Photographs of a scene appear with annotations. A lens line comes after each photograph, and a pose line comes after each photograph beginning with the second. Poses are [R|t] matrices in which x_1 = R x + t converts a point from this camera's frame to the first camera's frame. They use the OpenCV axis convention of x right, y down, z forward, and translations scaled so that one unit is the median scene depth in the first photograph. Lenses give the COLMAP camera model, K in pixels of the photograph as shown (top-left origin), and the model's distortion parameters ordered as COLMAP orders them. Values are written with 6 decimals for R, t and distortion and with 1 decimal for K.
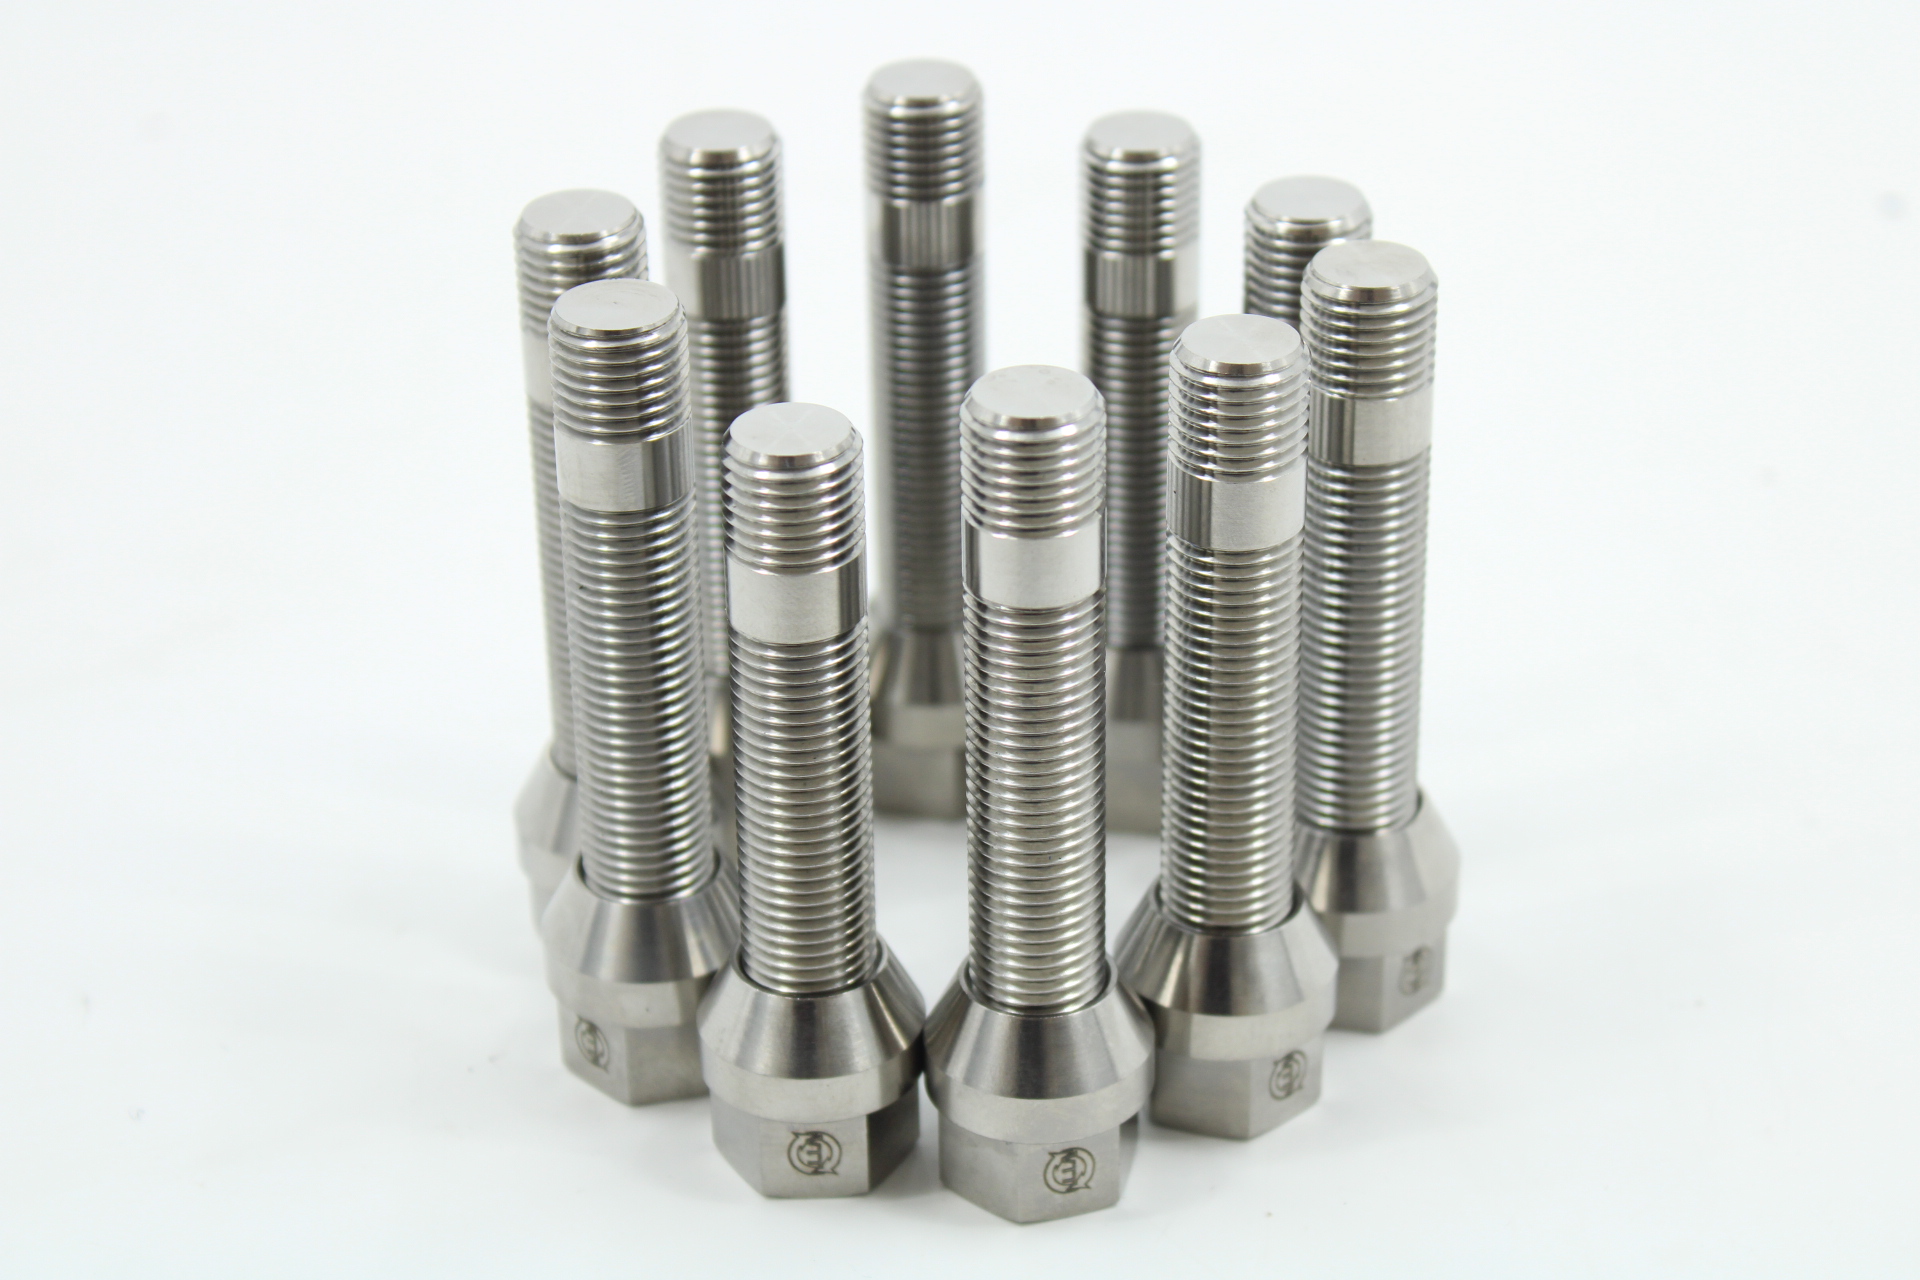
lens RADIAL K [[2766.5, 0, 960.0], [0, 2766.5, 640.0], [0, 0, 1]] dist [0.409704, 0.006505]
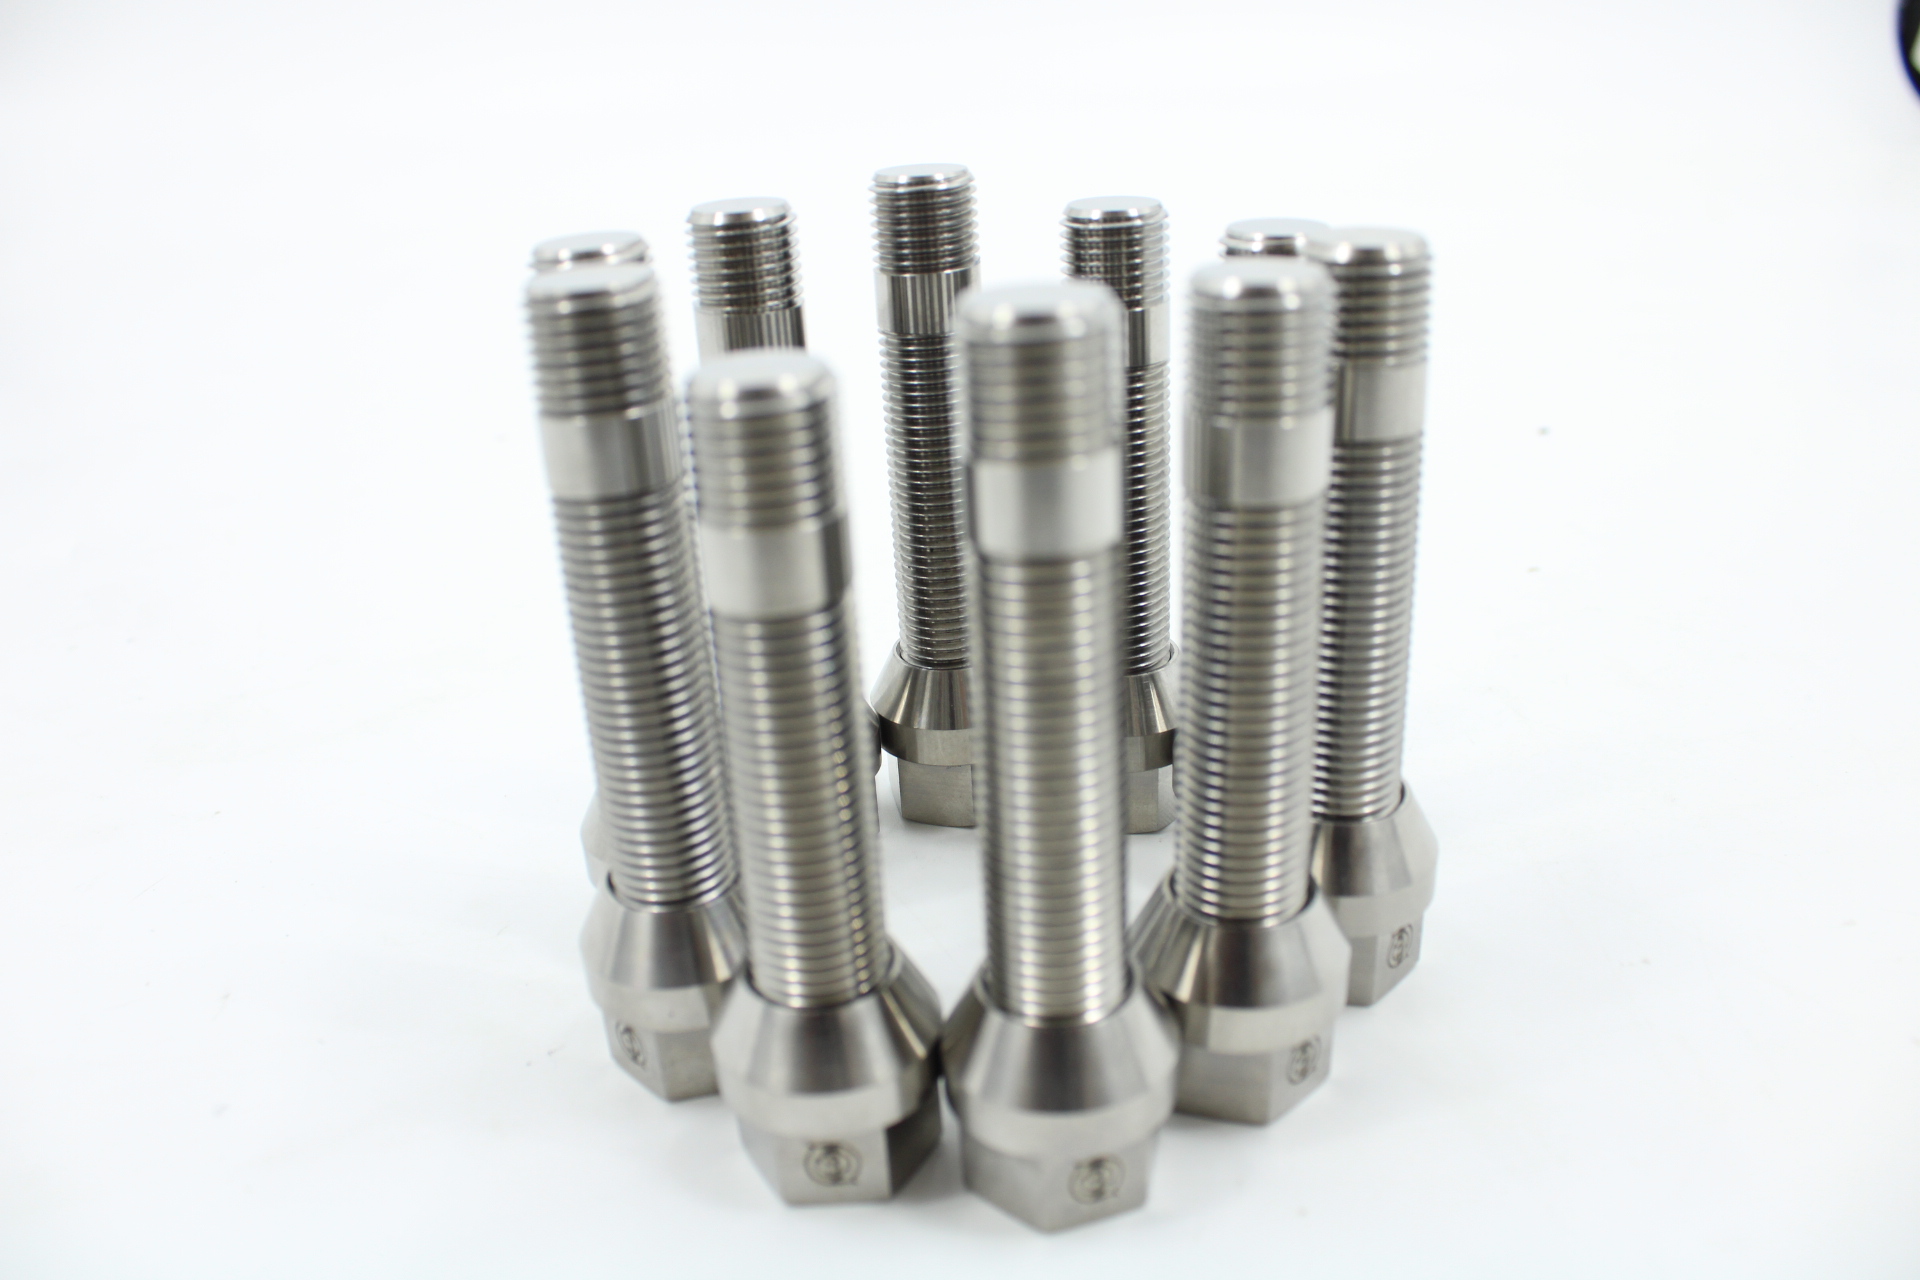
lens RADIAL K [[1119.0, 0, 970.9], [0, 1119.0, 639.6], [0, 0, 1]] dist [-0.036362, 0.000318]
pose [[0.999386, -0.032508, -0.013080, 0.006957], [0.030789, 0.992871, -0.115147, 0.047604], [0.016730, 0.114673, 0.993262, 0.594344]]
